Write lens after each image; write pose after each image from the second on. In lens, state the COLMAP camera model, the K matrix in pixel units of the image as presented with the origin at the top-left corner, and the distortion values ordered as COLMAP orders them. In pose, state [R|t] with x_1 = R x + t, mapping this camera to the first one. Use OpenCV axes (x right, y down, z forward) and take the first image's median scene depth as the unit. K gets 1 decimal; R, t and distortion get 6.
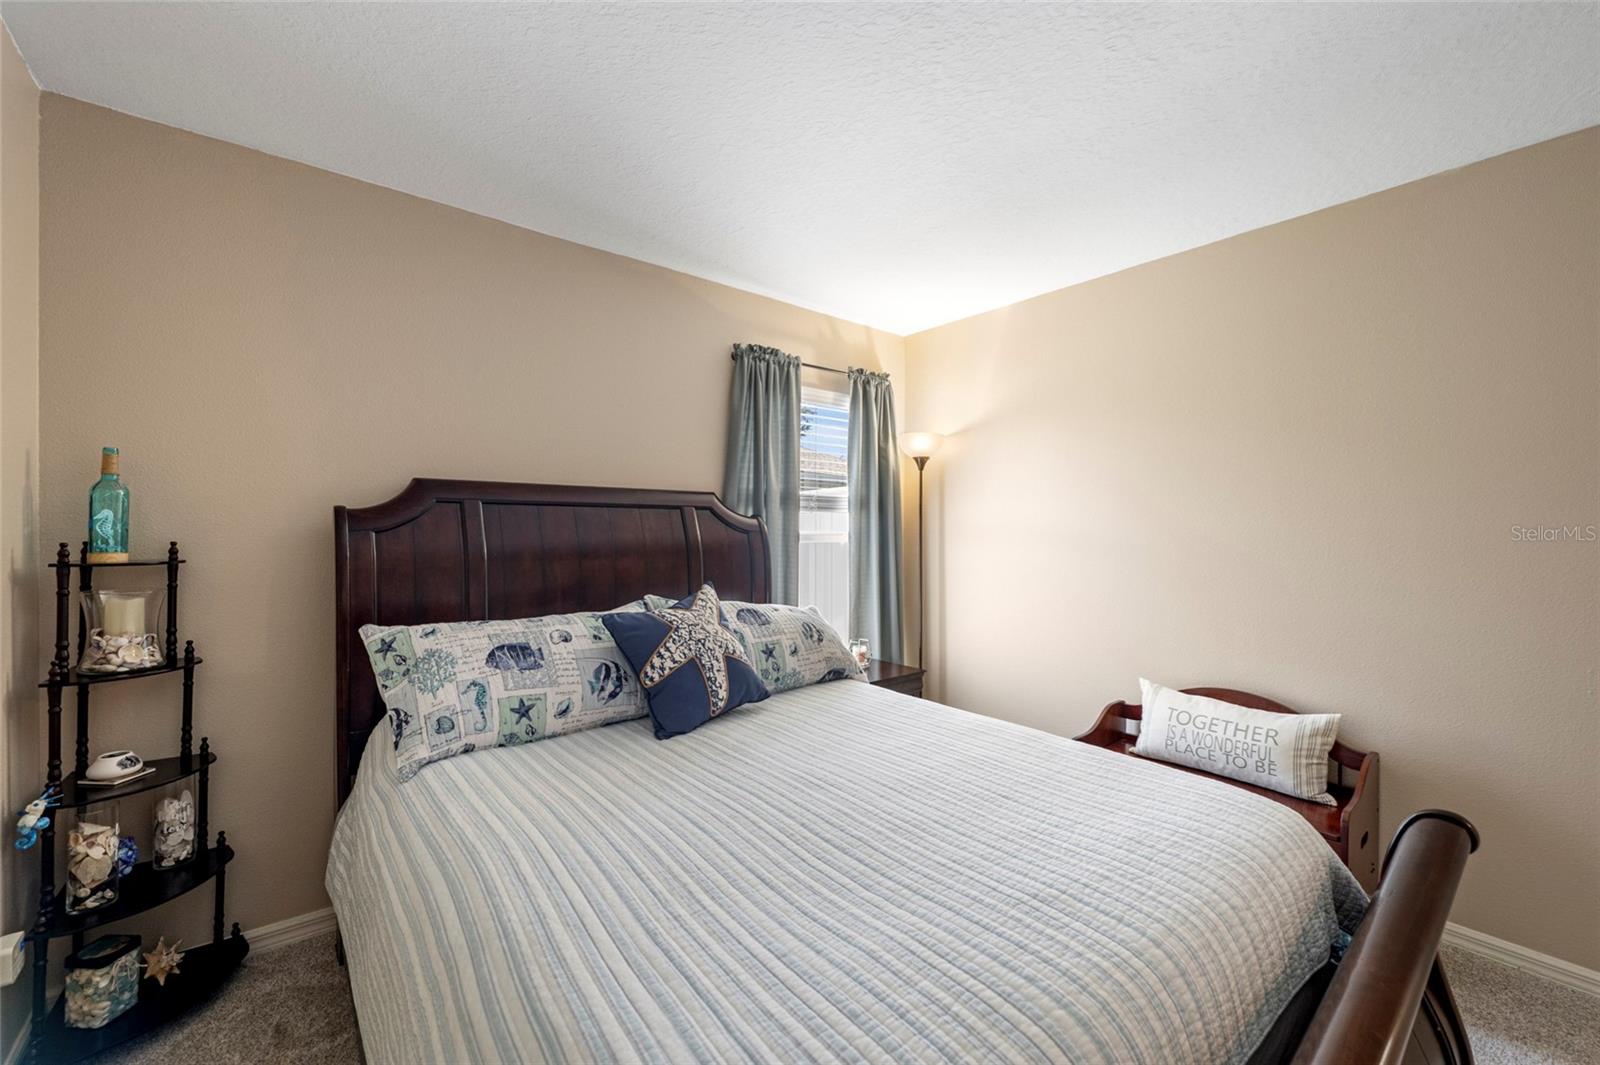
lens RADIAL K [[634.6, 0, 802.9], [0, 634.6, 525.9], [0, 0, 1]] dist [-0.002345, -0.000111]
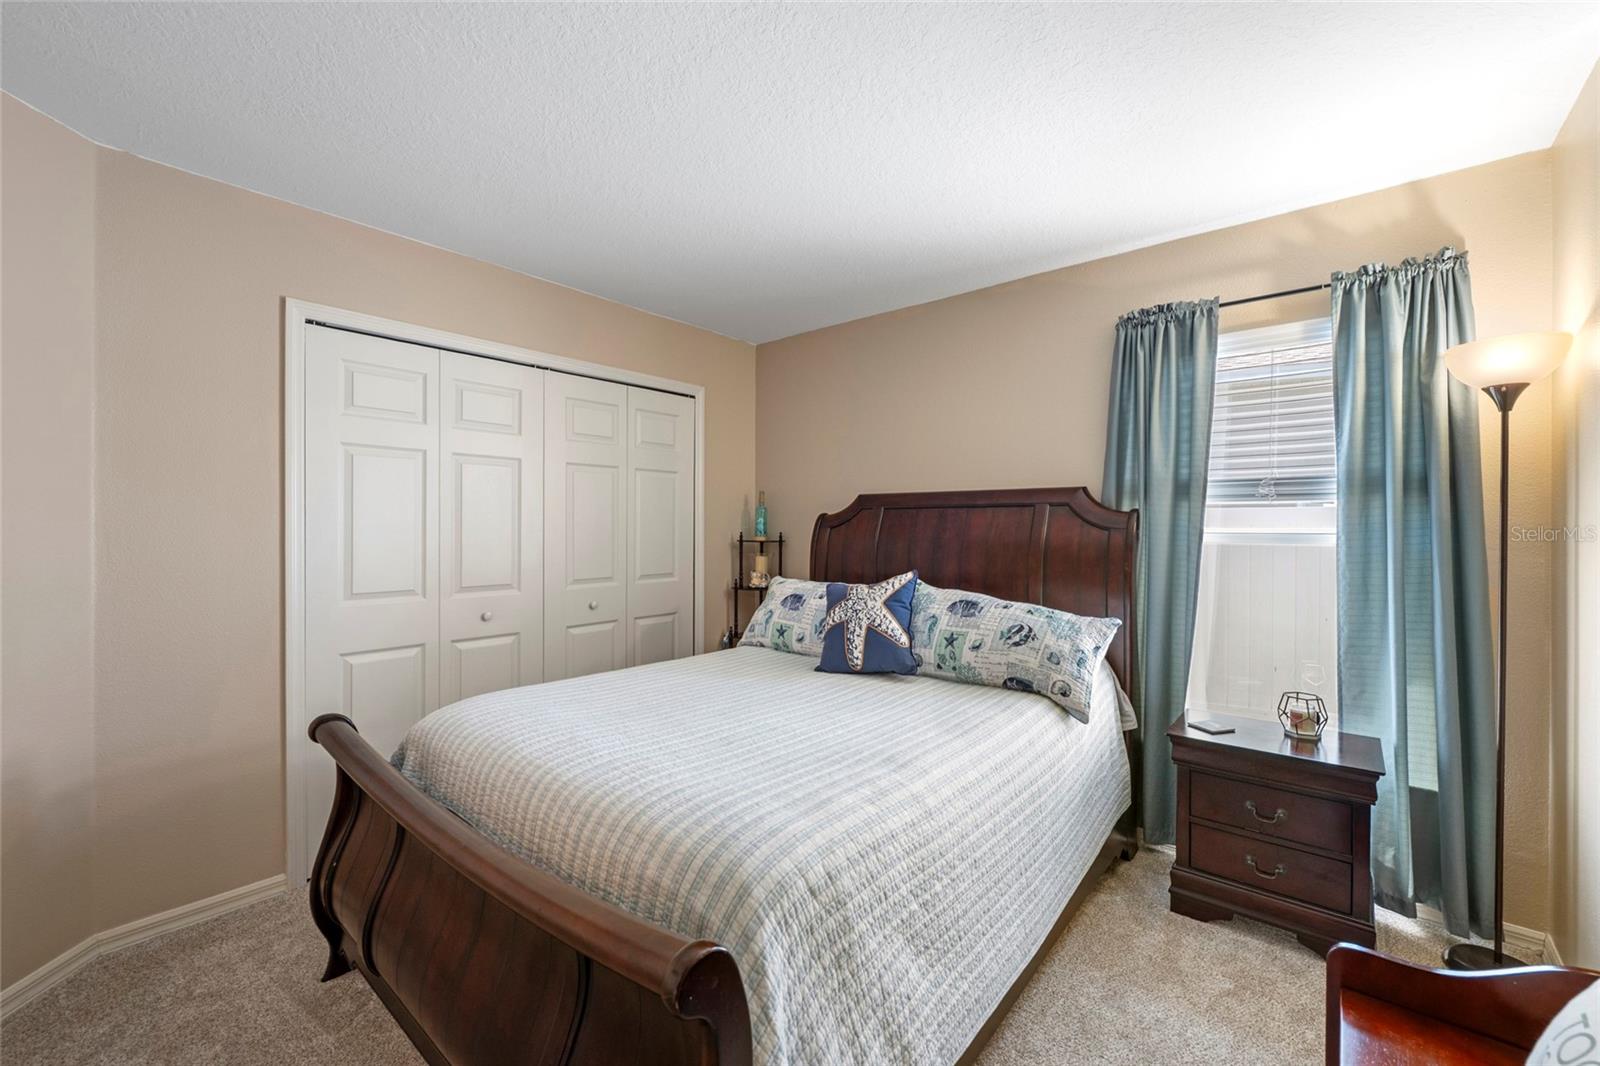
lens RADIAL K [[634.6, 0, 802.9], [0, 634.6, 526.4], [0, 0, 1]] dist [-0.002345, -0.000111]
pose [[0.191663, -0.002291, -0.981458, 0.933971], [0.004103, 0.999990, -0.001533, 0.007158], [0.981452, -0.003733, 0.191670, 0.544351]]
